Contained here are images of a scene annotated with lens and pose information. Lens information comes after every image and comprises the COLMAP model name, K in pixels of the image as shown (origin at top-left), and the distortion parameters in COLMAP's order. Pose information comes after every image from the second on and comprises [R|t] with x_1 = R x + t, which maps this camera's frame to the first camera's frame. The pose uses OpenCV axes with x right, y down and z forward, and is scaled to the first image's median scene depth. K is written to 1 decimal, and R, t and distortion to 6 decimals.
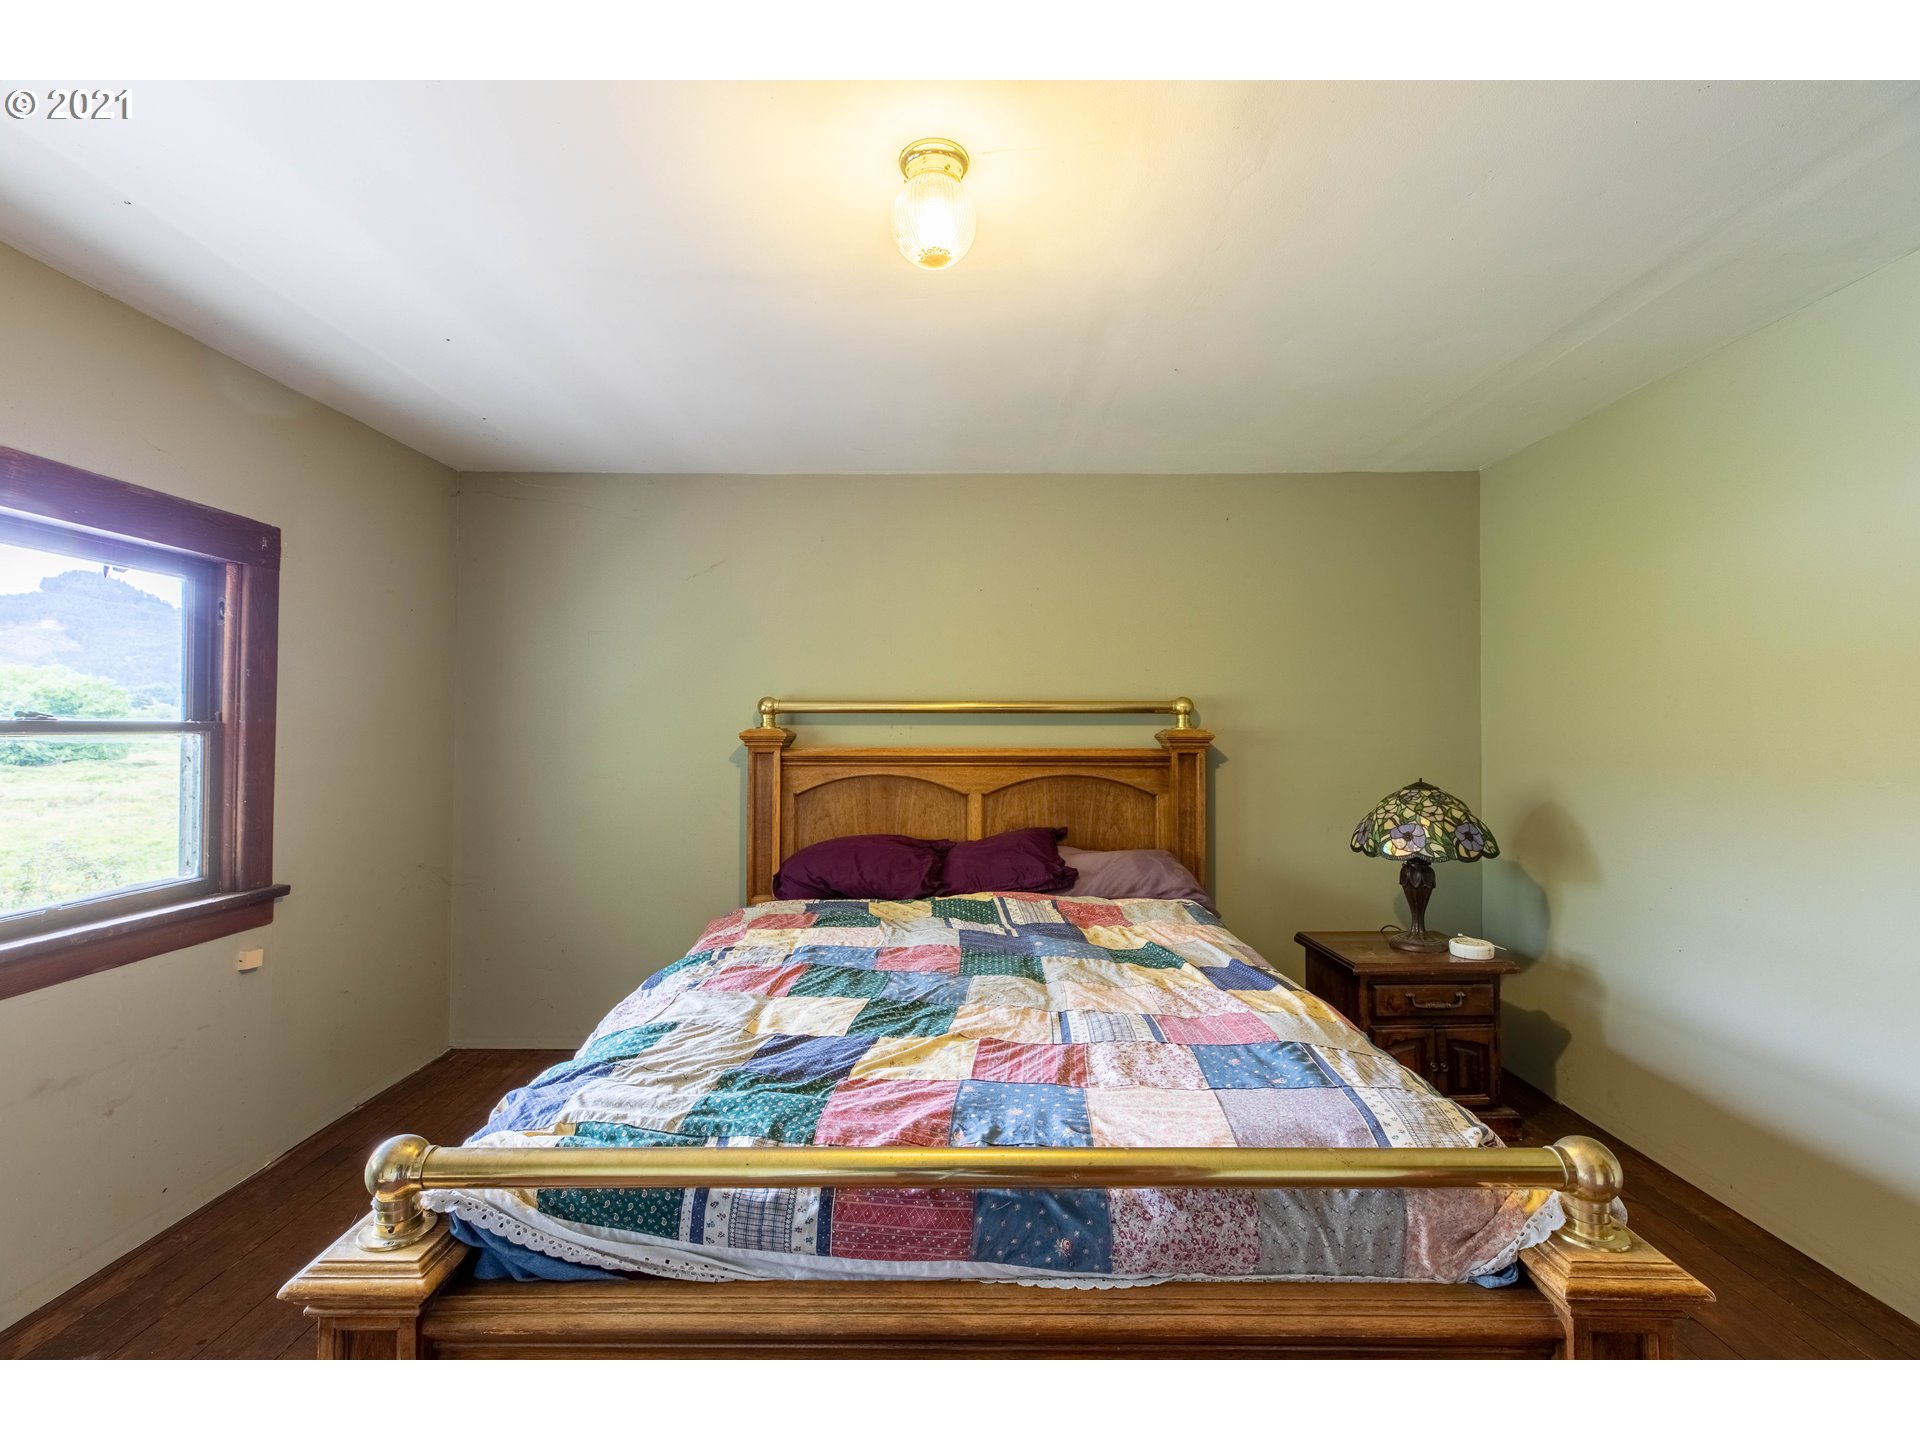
lens RADIAL K [[854.1, 0, 954.2], [0, 854.1, 708.7], [0, 0, 1]] dist [0.002738, -0.000797]
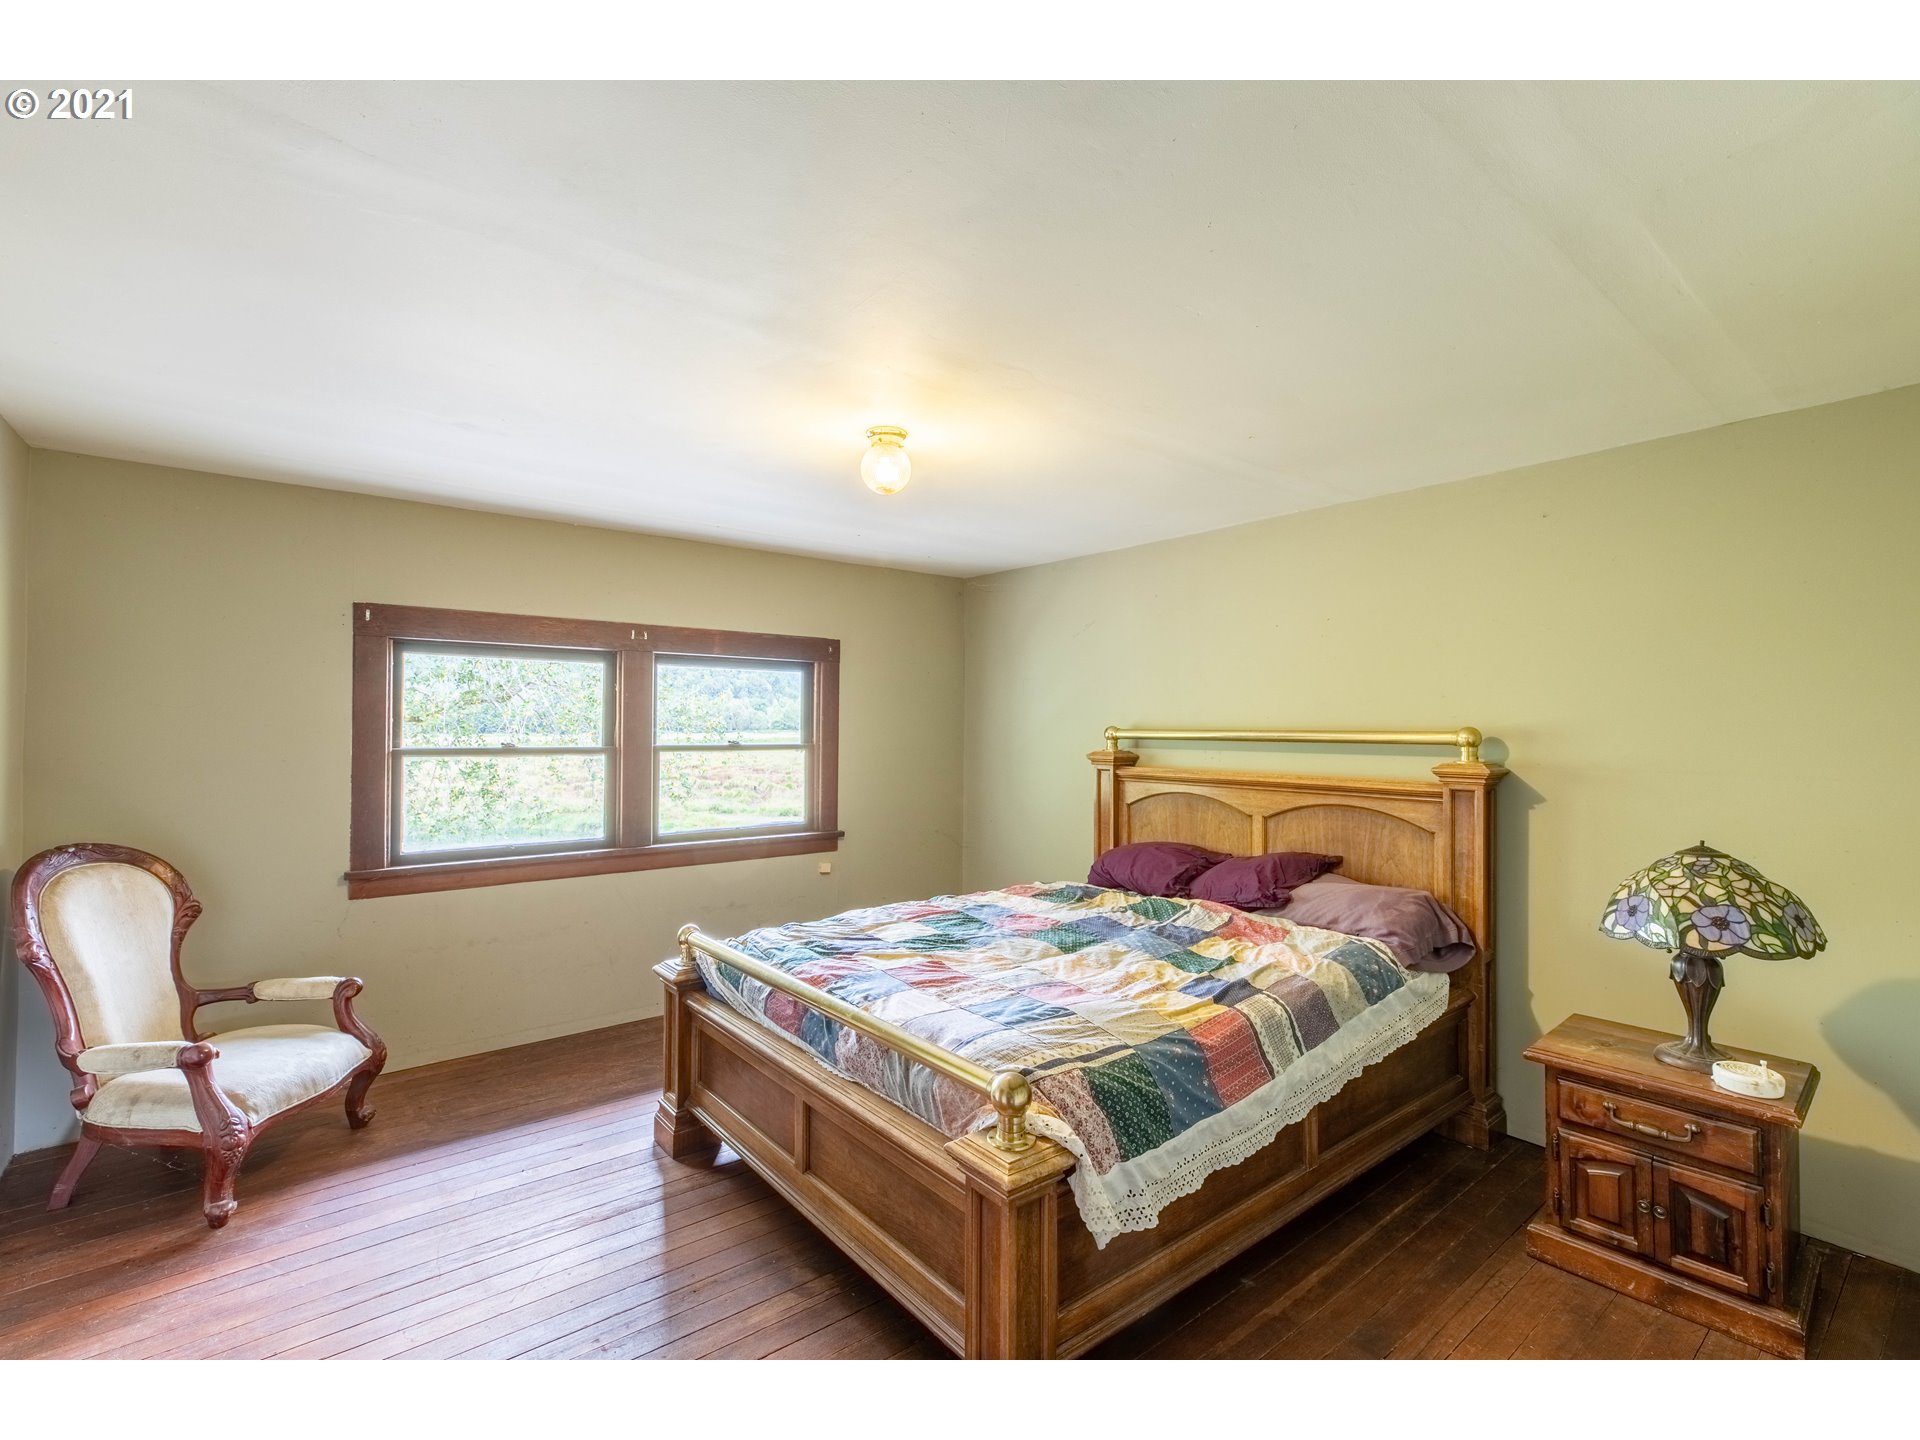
lens RADIAL K [[854.1, 0, 960.5], [0, 854.1, 707.5], [0, 0, 1]] dist [0.002738, -0.000797]
pose [[0.635515, -0.015101, -0.771941, 0.692962], [0.013372, 0.999874, -0.008550, -0.037550], [0.771973, -0.004889, 0.635637, 0.014166]]
